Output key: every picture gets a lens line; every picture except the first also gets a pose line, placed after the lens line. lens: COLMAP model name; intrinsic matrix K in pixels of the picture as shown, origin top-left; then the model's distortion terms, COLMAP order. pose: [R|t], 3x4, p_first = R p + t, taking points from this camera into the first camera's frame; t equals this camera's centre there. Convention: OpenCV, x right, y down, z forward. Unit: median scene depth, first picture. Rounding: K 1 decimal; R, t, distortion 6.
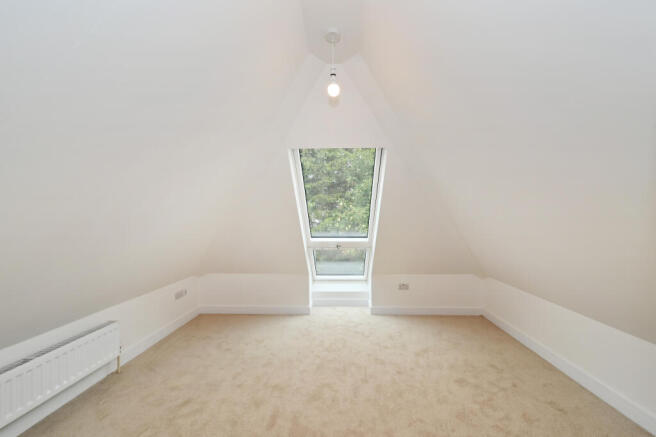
lens RADIAL K [[266.5, 0, 328.0], [0, 266.5, 218.5], [0, 0, 1]] dist [-0.027338, 0.000122]
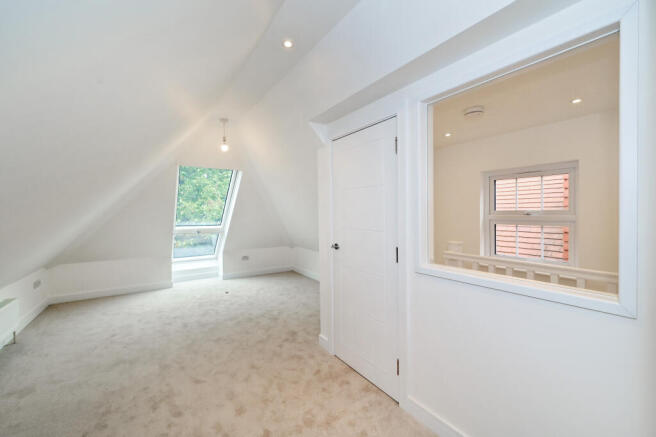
lens RADIAL K [[267.9, 0, 328.0], [0, 267.9, 218.5], [0, 0, 1]] dist [0.000604, 0.000030]
pose [[0.800178, -0.007866, 0.599711, -0.272749], [-0.002690, 0.999857, 0.016703, 0.008861], [-0.599757, -0.014978, 0.800042, -0.534283]]
